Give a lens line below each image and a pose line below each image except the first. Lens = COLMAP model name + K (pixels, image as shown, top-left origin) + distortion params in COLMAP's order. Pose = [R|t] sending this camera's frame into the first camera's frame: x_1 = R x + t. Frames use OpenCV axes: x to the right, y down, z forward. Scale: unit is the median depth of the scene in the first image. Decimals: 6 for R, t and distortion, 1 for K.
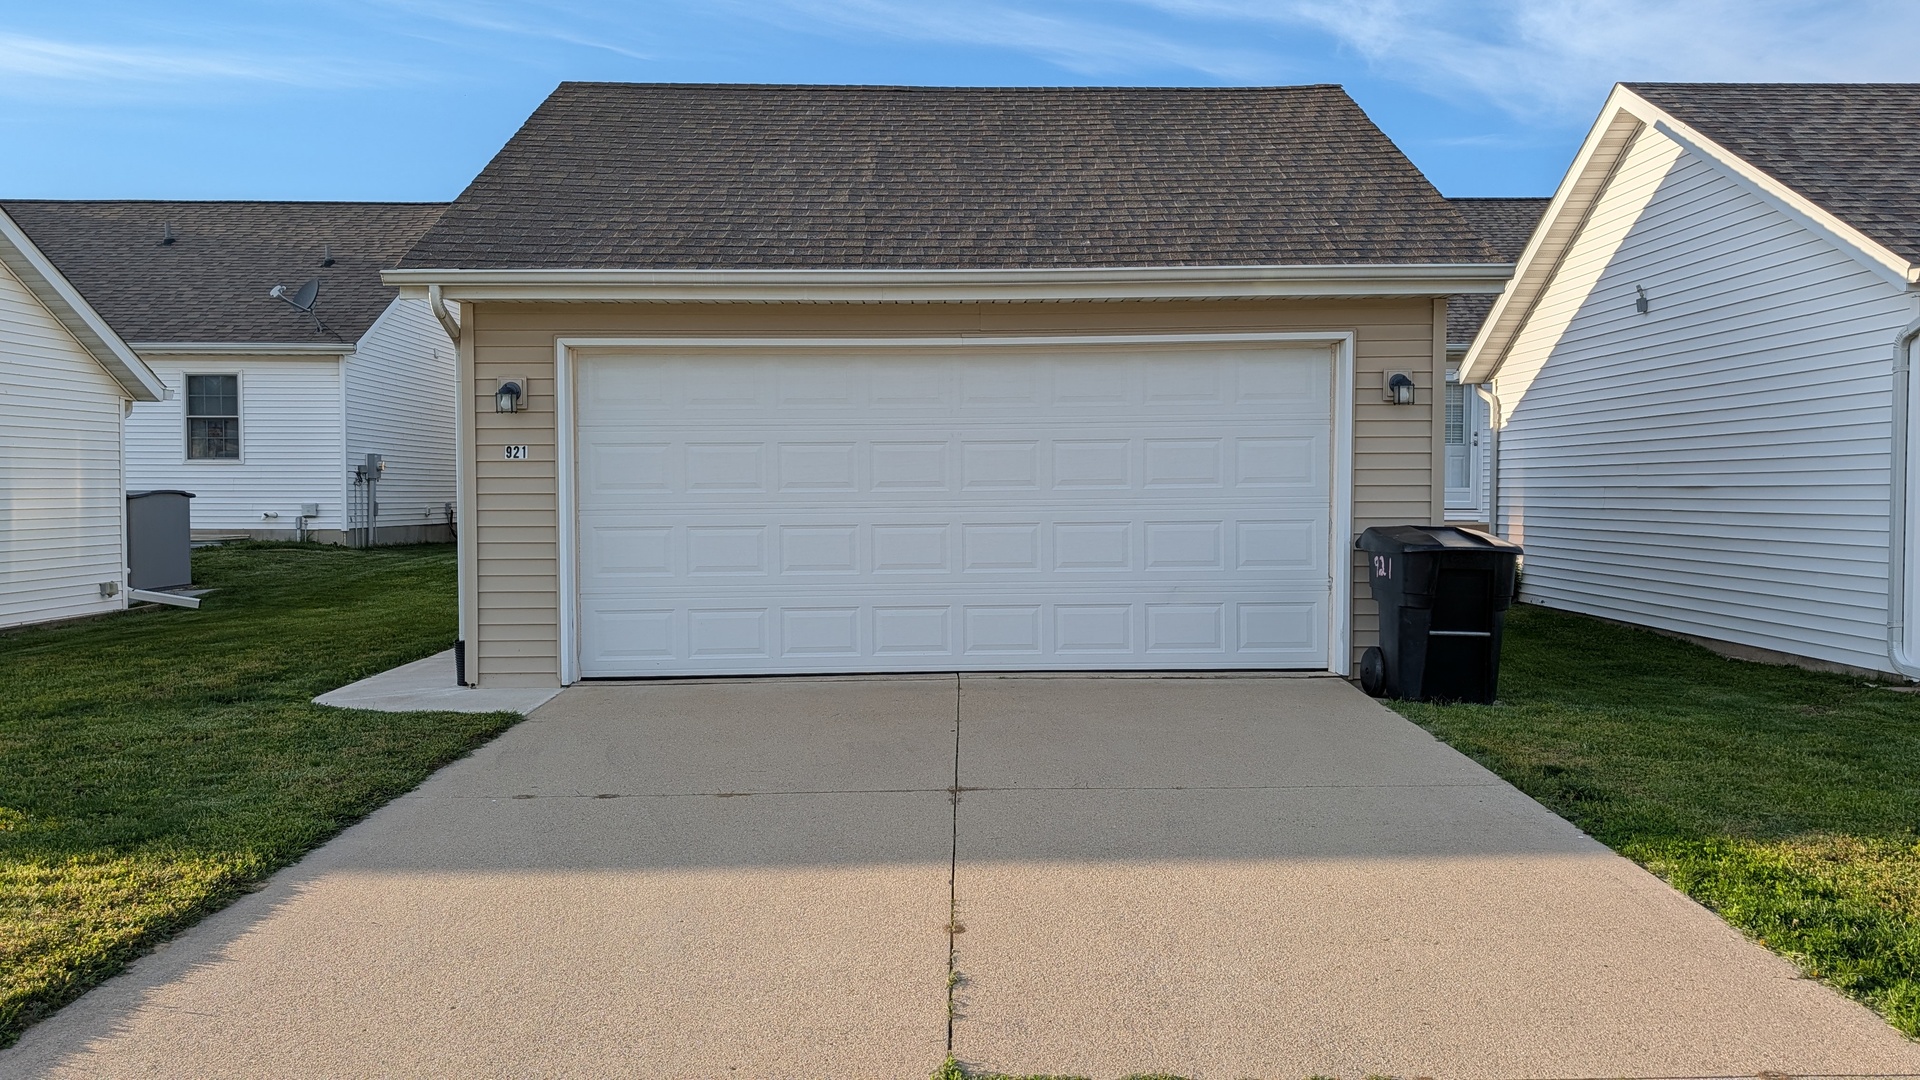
lens RADIAL K [[1377.9, 0, 953.4], [0, 1377.9, 534.1], [0, 0, 1]] dist [0.014402, 0.004663]
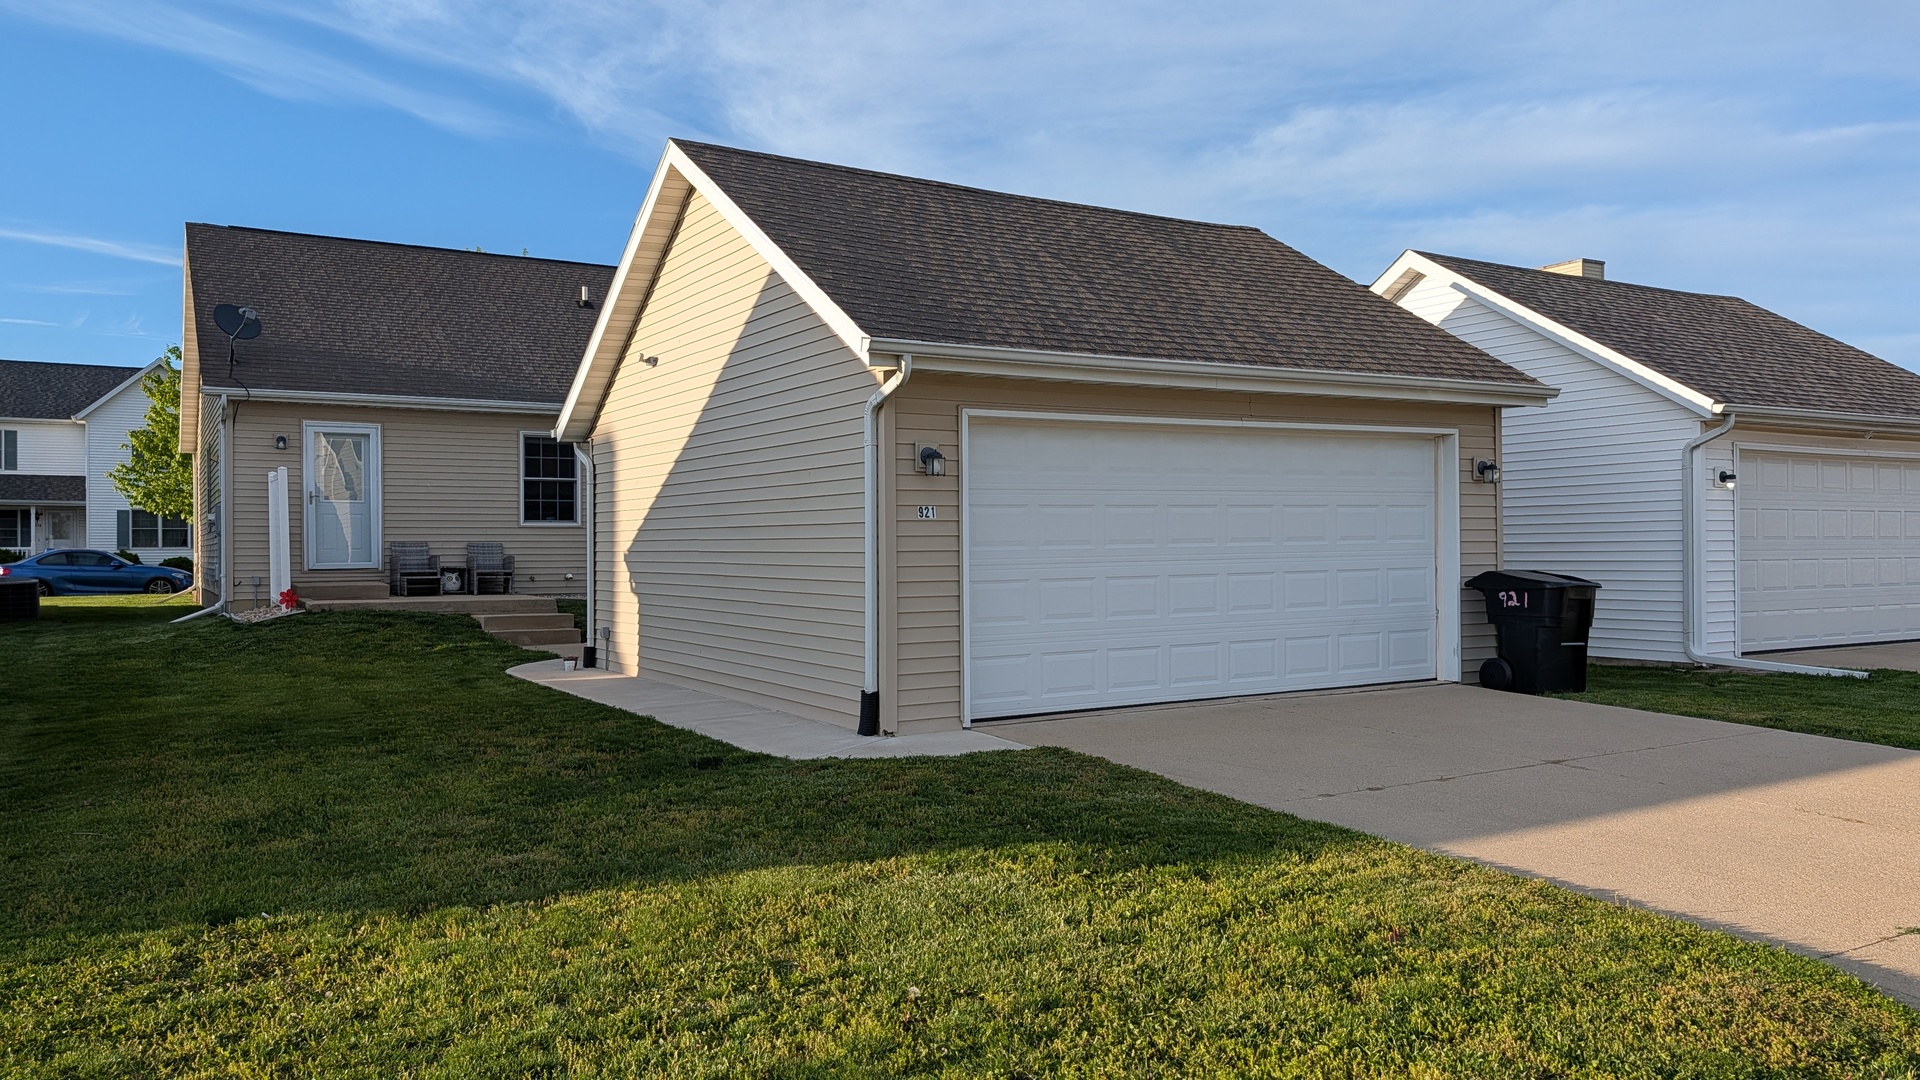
lens RADIAL K [[1401.6, 0, 960.0], [0, 1401.6, 540.0], [0, 0, 1]] dist [0.025594, -0.019858]
pose [[0.864857, -0.001765, 0.502016, -0.837163], [0.023794, 0.999014, -0.037480, 0.003474], [-0.501455, 0.044360, 0.864046, 0.048113]]
